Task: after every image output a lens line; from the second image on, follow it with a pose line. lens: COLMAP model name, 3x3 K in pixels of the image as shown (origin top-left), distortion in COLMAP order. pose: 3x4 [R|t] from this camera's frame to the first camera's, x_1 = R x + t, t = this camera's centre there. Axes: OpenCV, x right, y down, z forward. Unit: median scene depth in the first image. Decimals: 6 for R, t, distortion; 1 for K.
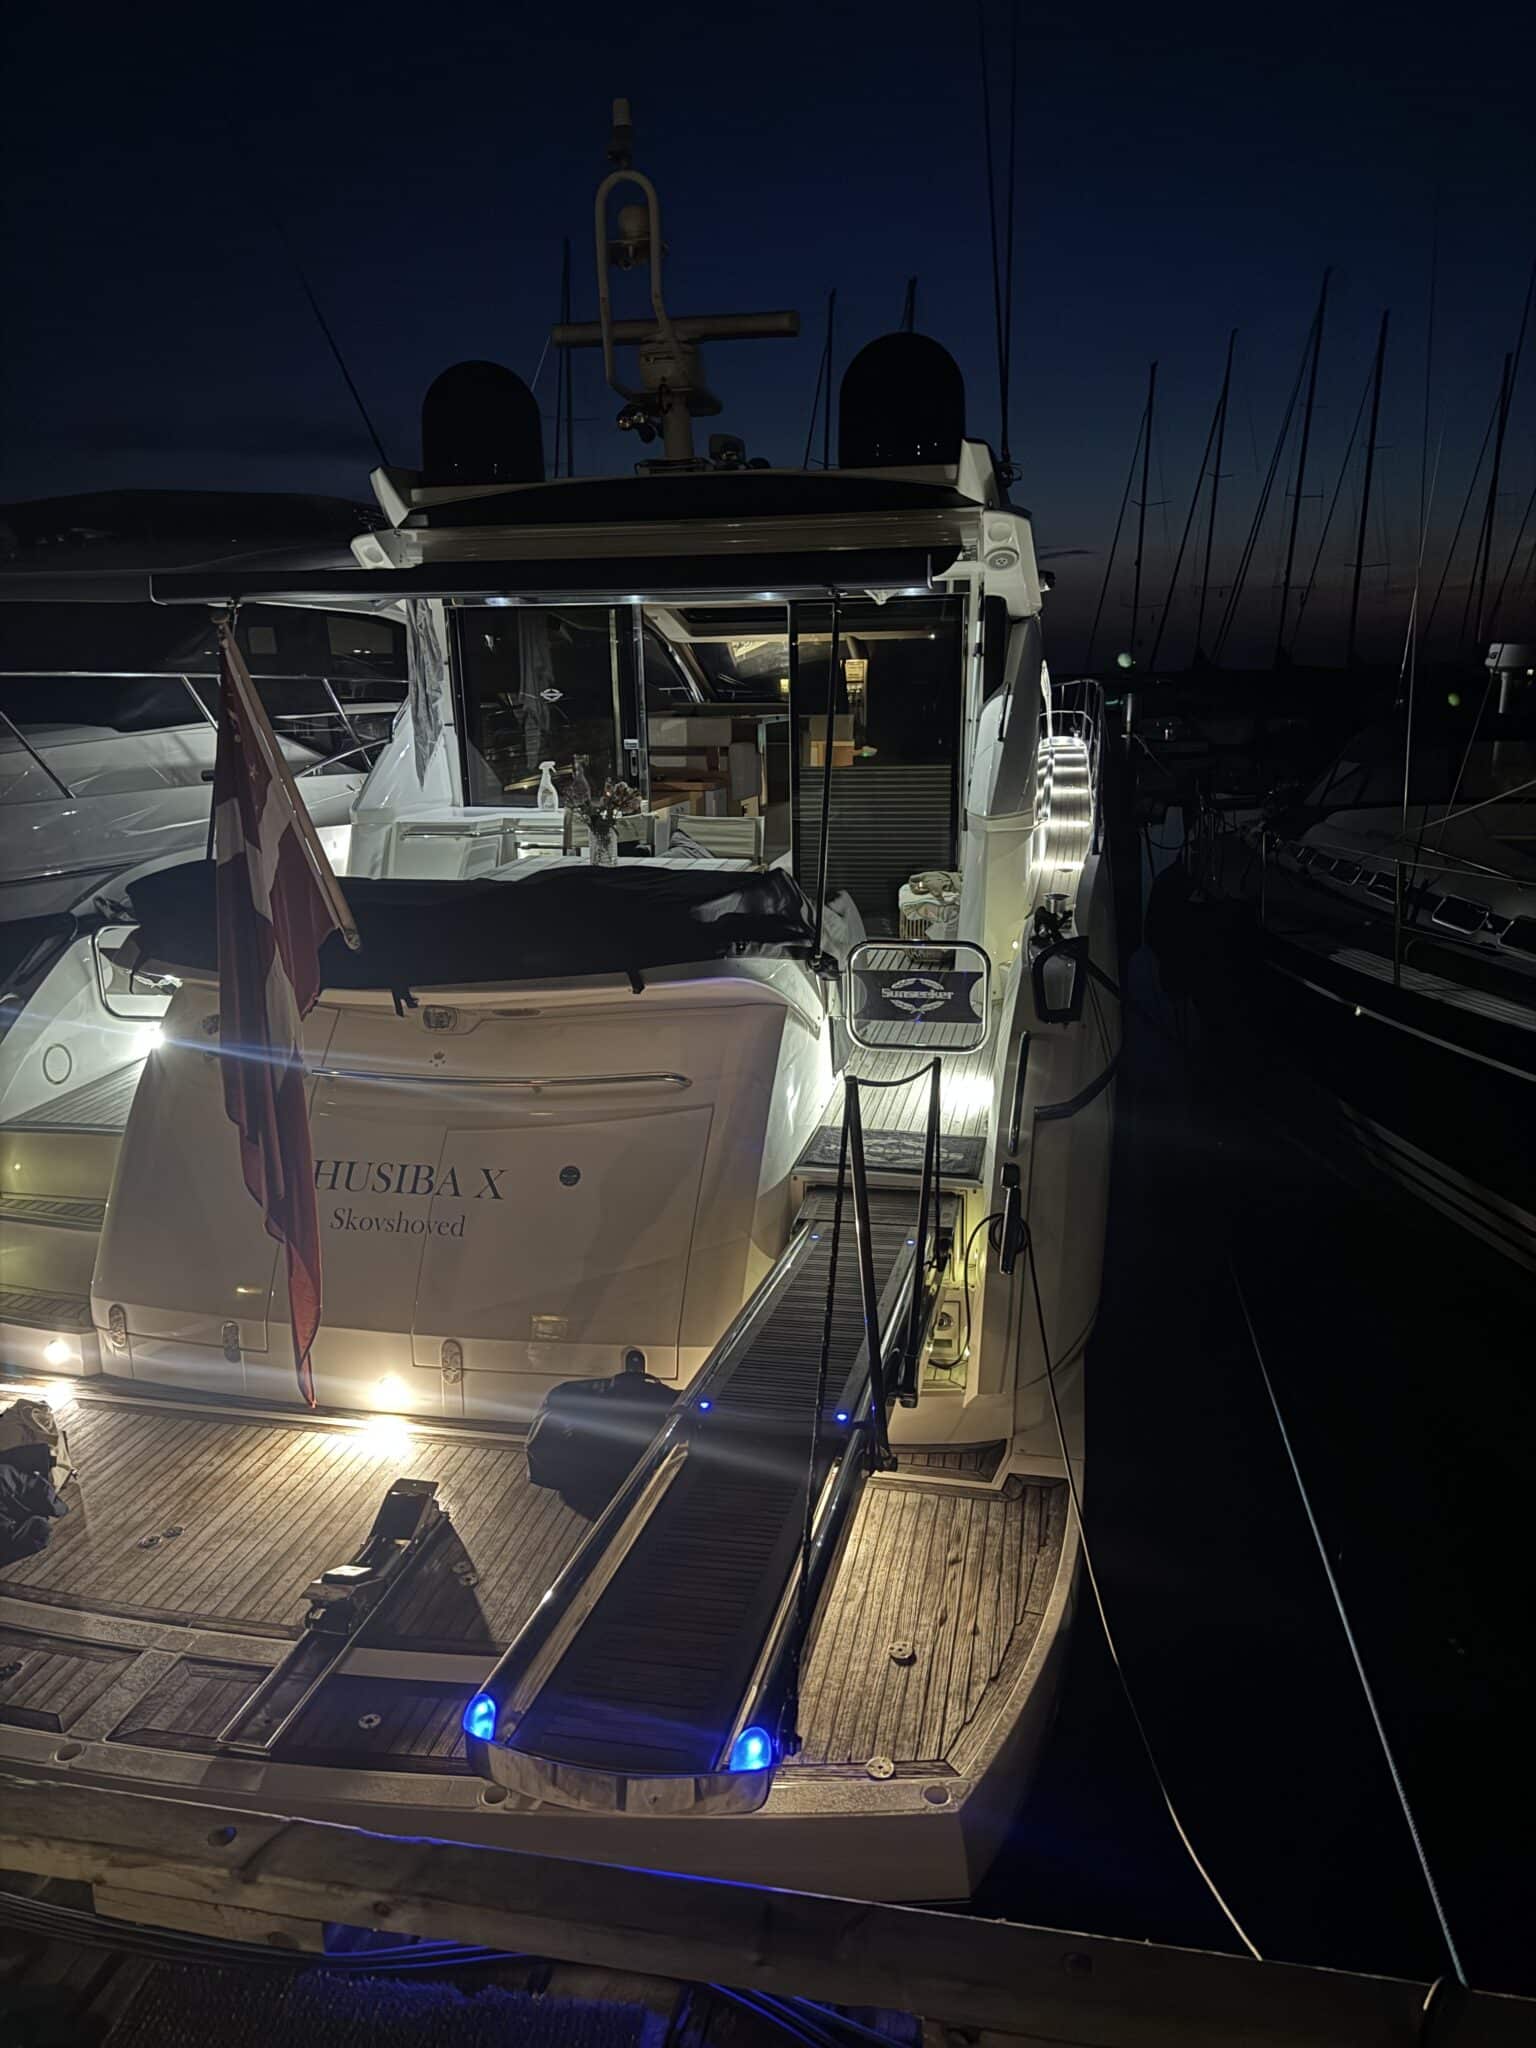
lens RADIAL K [[1405.2, 0, 778.3], [0, 1405.2, 1021.7], [0, 0, 1]] dist [0.107908, -0.221892]
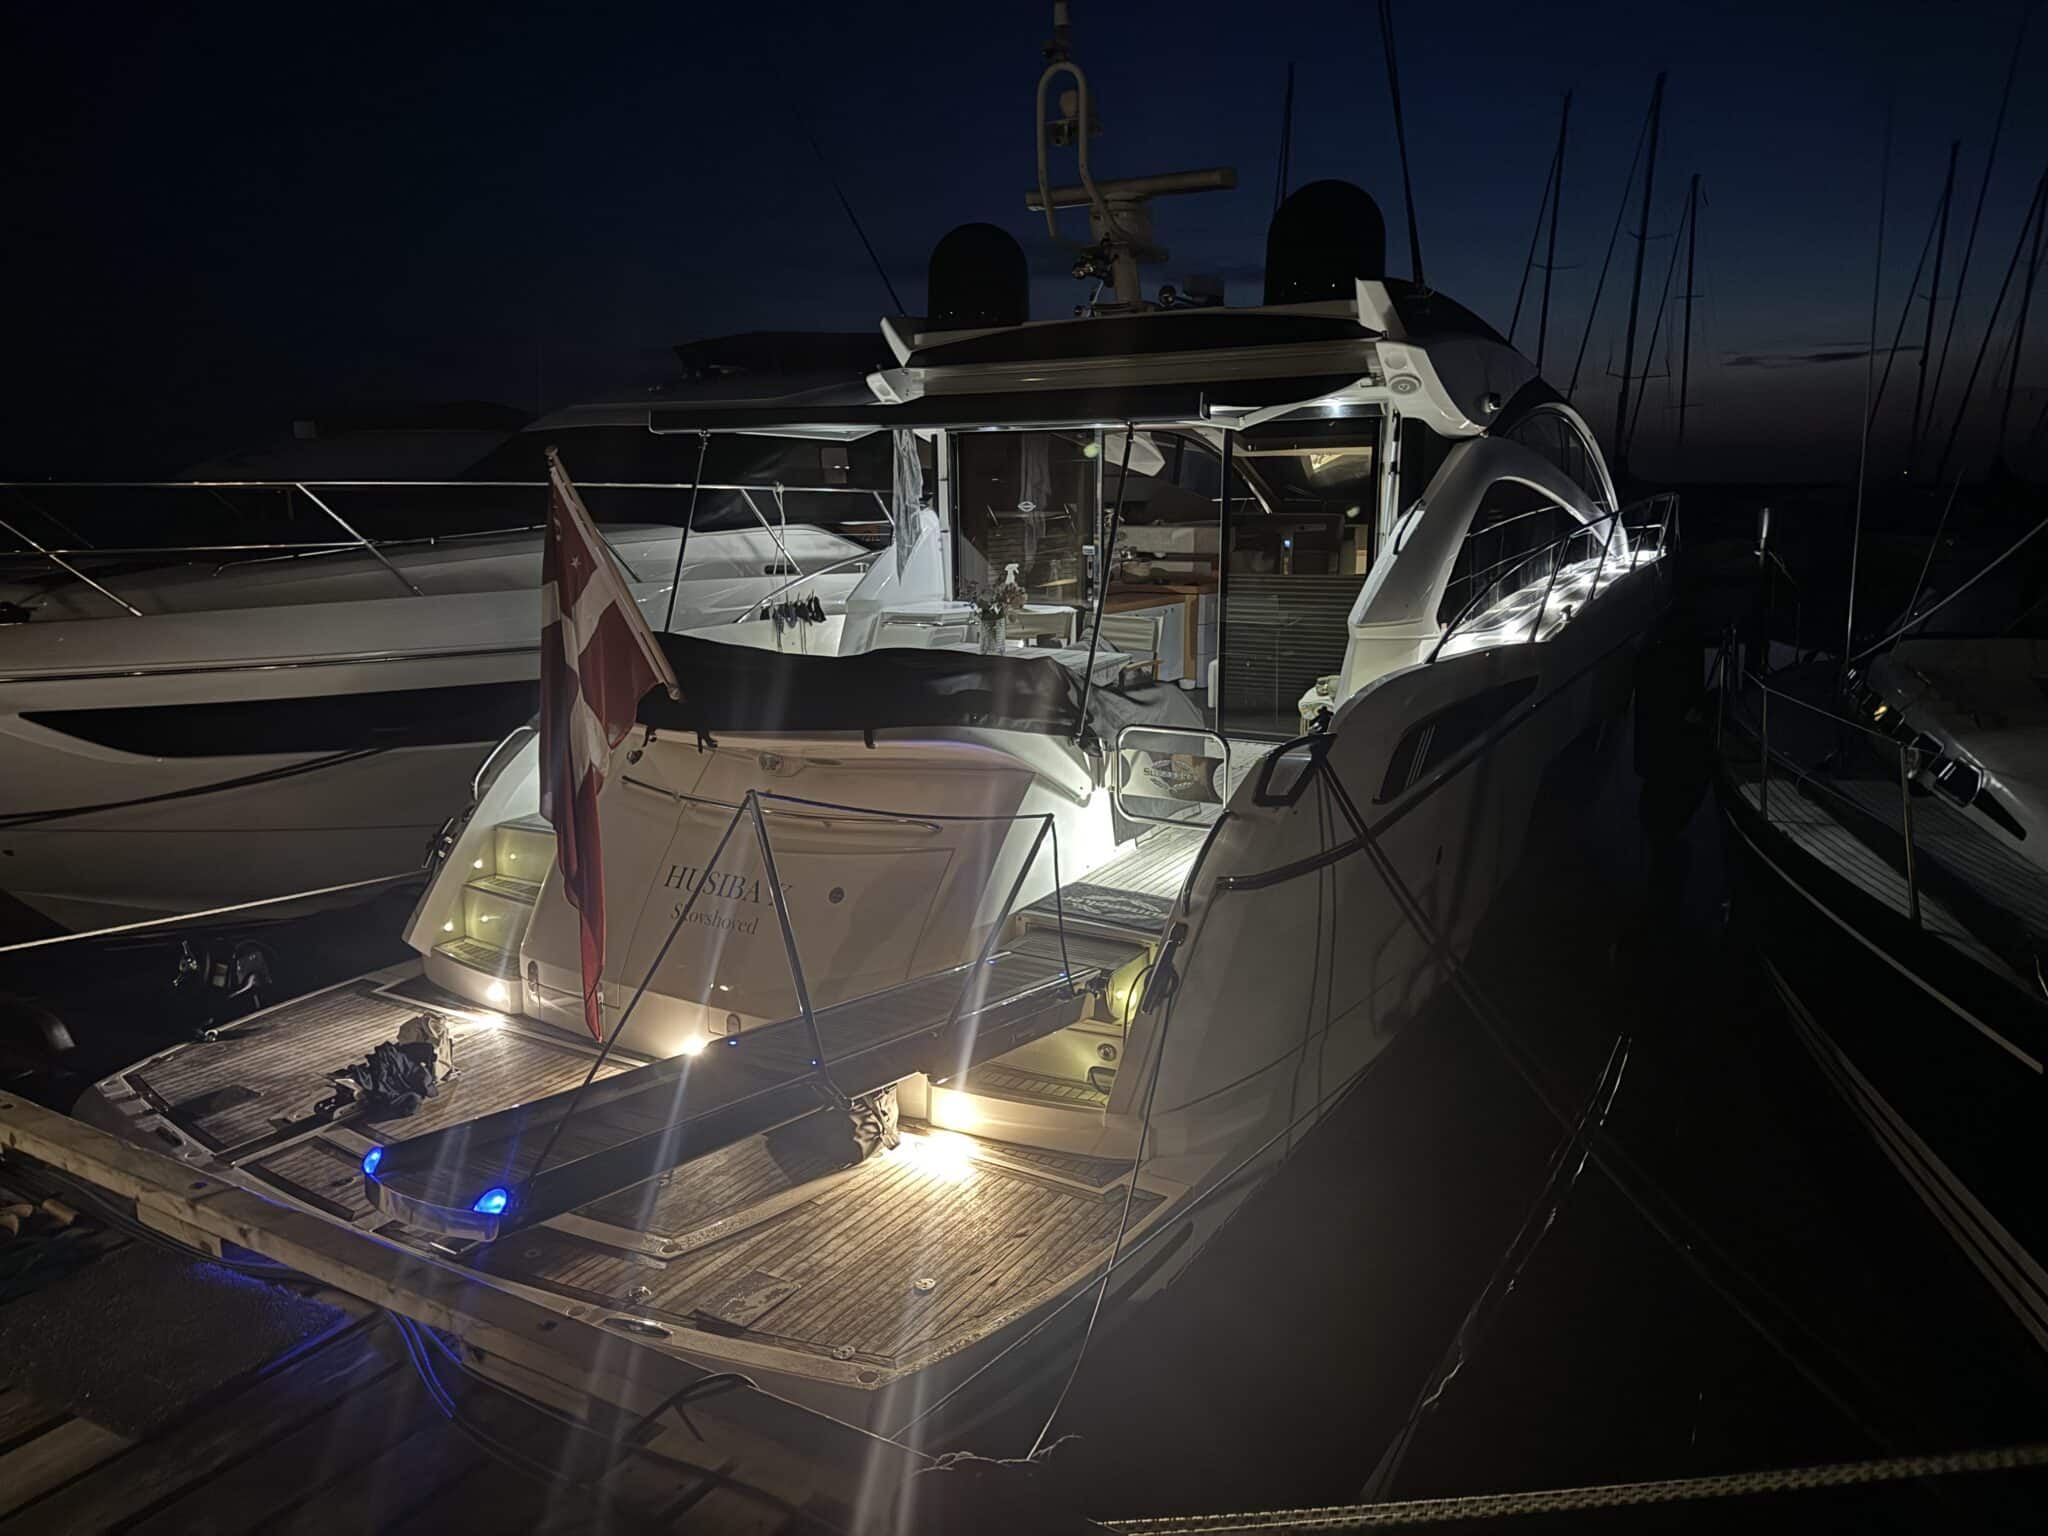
lens RADIAL K [[1405.2, 0, 1022.7], [0, 1405.2, 756.7], [0, 0, 1]] dist [0.107908, -0.221892]
pose [[0.943760, 0.069816, -0.323177, 0.256562], [-0.085190, 0.995796, -0.033653, 0.010660], [0.319469, 0.059292, 0.945740, -0.077756]]
